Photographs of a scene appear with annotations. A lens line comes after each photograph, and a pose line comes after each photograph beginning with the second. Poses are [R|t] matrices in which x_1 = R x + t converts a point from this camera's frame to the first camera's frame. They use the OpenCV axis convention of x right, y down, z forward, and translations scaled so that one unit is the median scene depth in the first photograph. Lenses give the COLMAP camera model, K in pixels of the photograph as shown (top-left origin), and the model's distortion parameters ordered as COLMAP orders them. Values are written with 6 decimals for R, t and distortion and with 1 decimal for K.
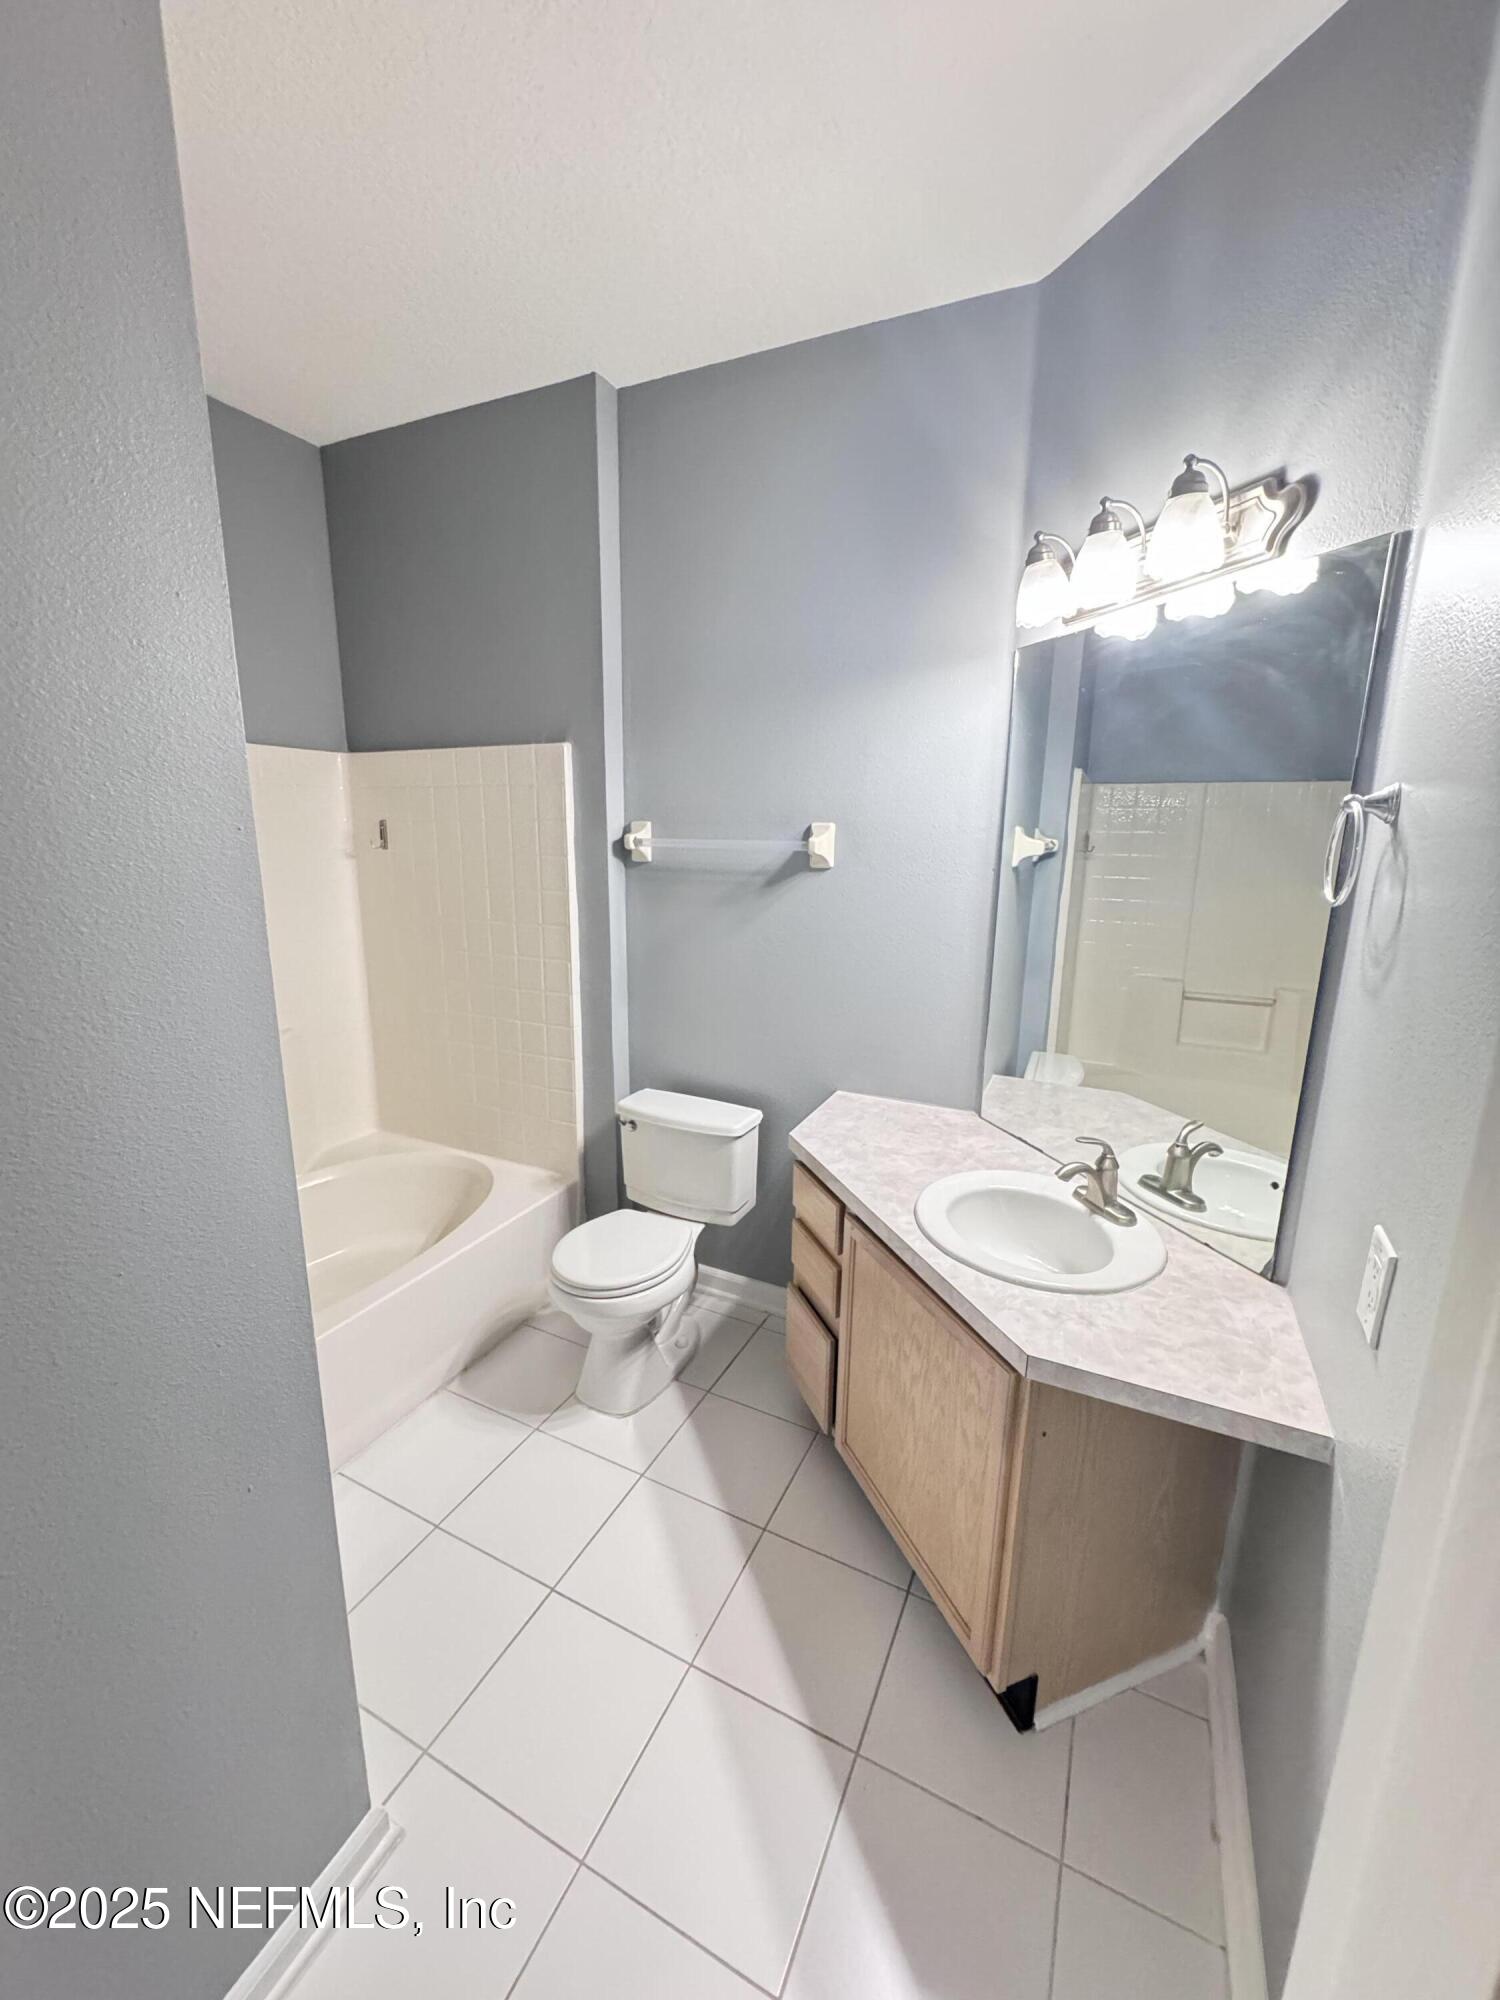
lens RADIAL K [[802.1, 0, 748.2], [0, 802.1, 1003.6], [0, 0, 1]] dist [-0.001332, 0.000262]
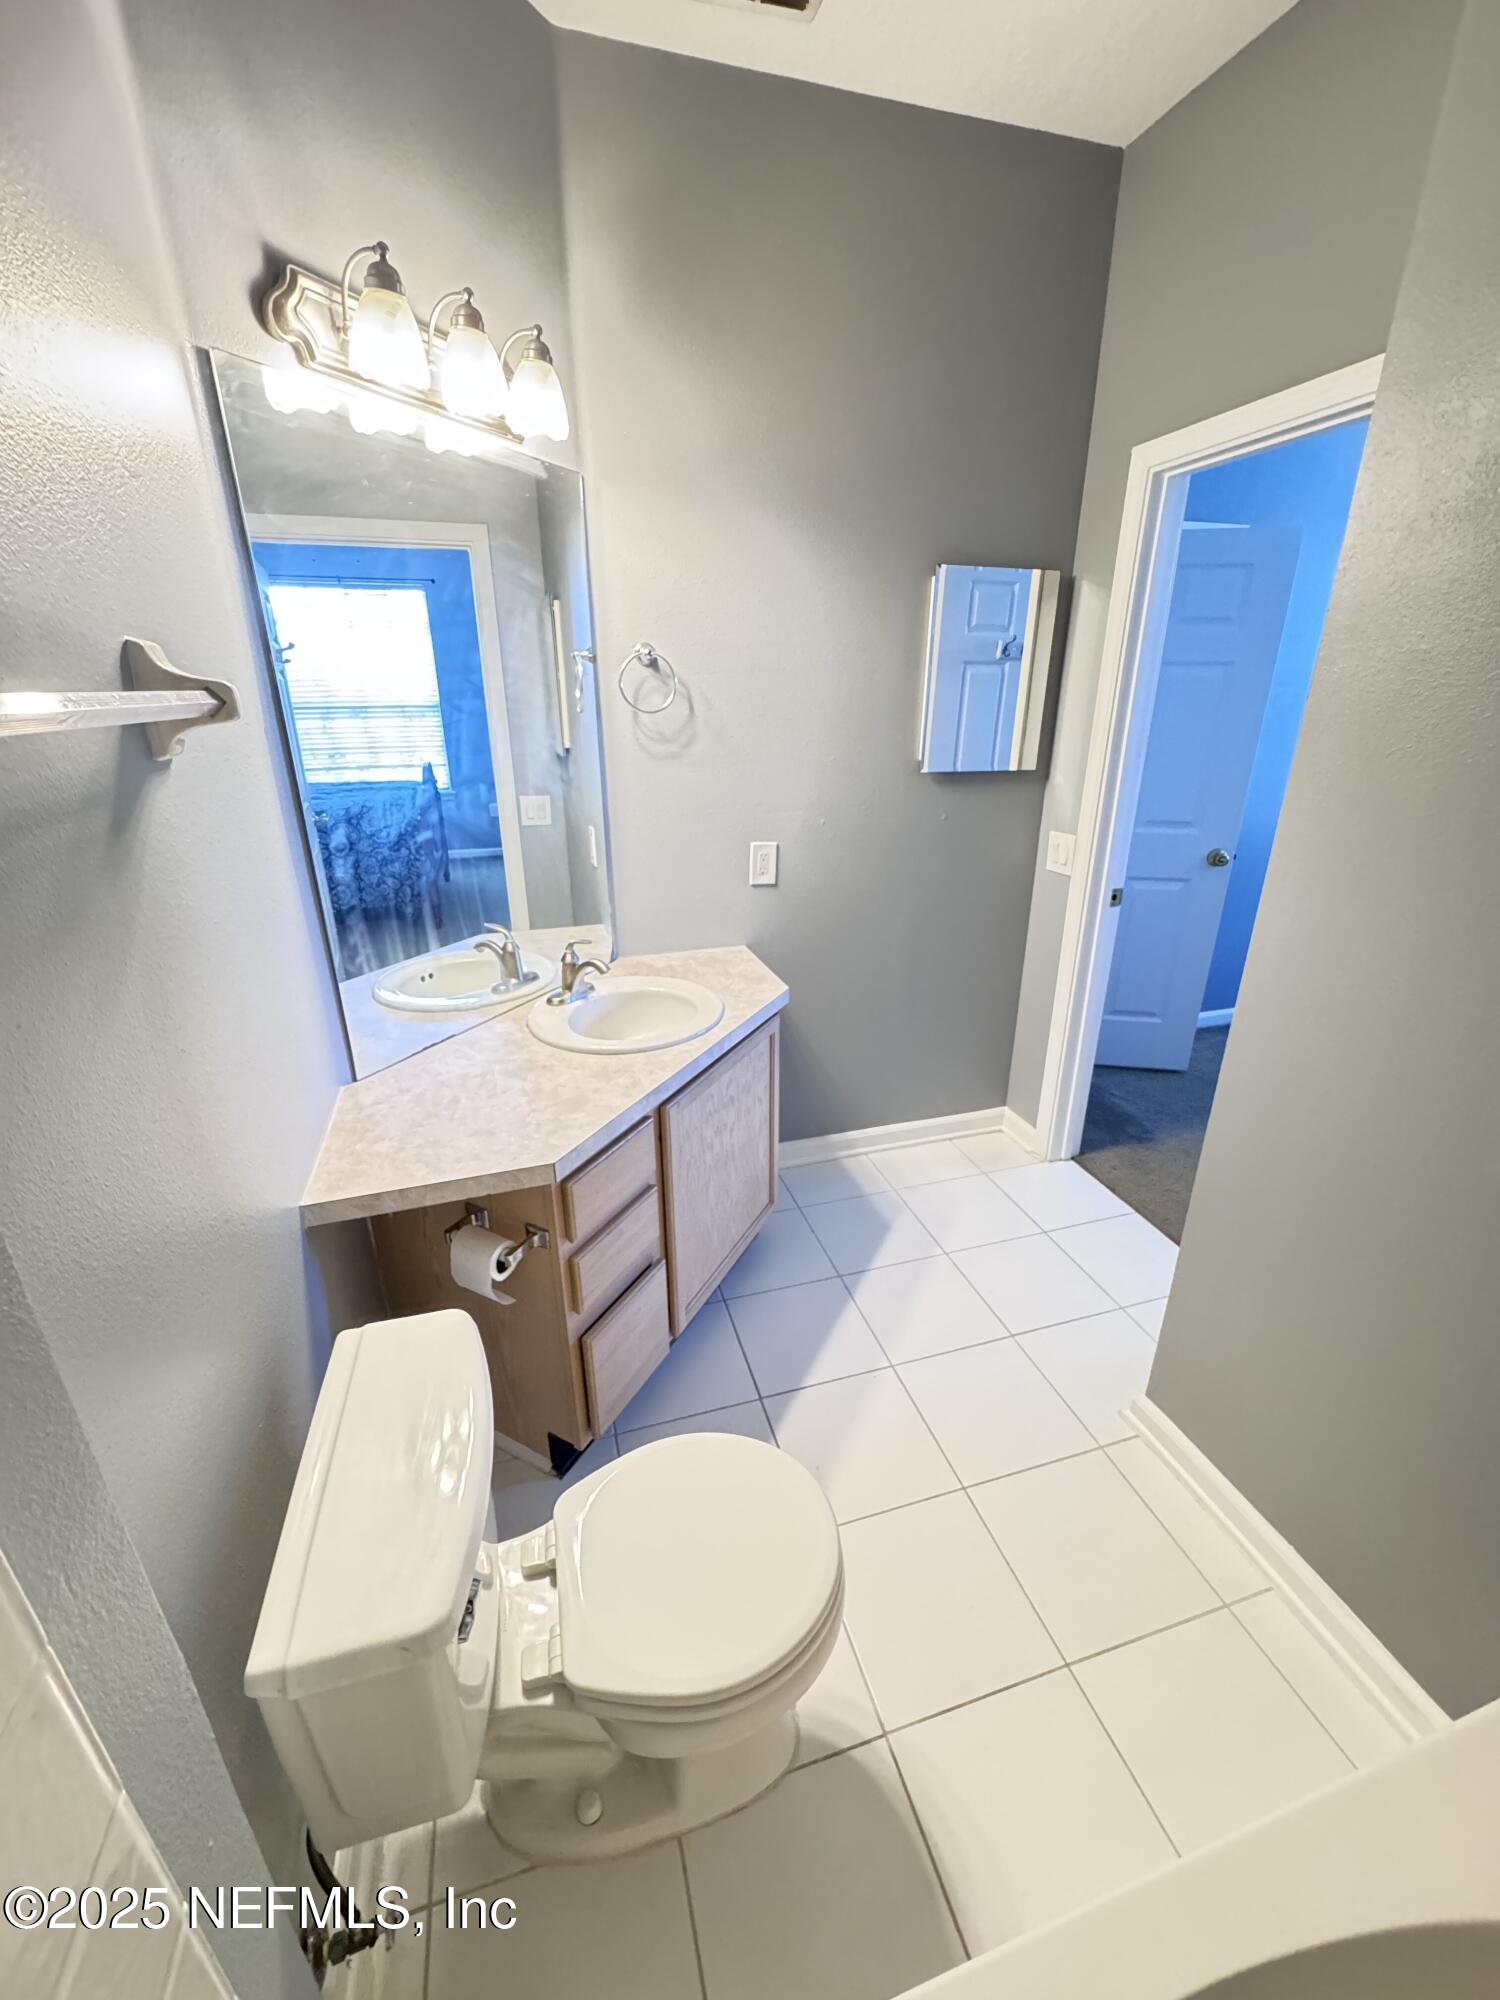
lens RADIAL K [[802.1, 0, 749.2], [0, 802.1, 1001.5], [0, 0, 1]] dist [-0.001332, 0.000262]
pose [[-0.675691, -0.272837, 0.684837, -0.485845], [0.164815, 0.849563, 0.501078, -0.256754], [-0.718524, 0.451446, -0.529074, 1.236166]]
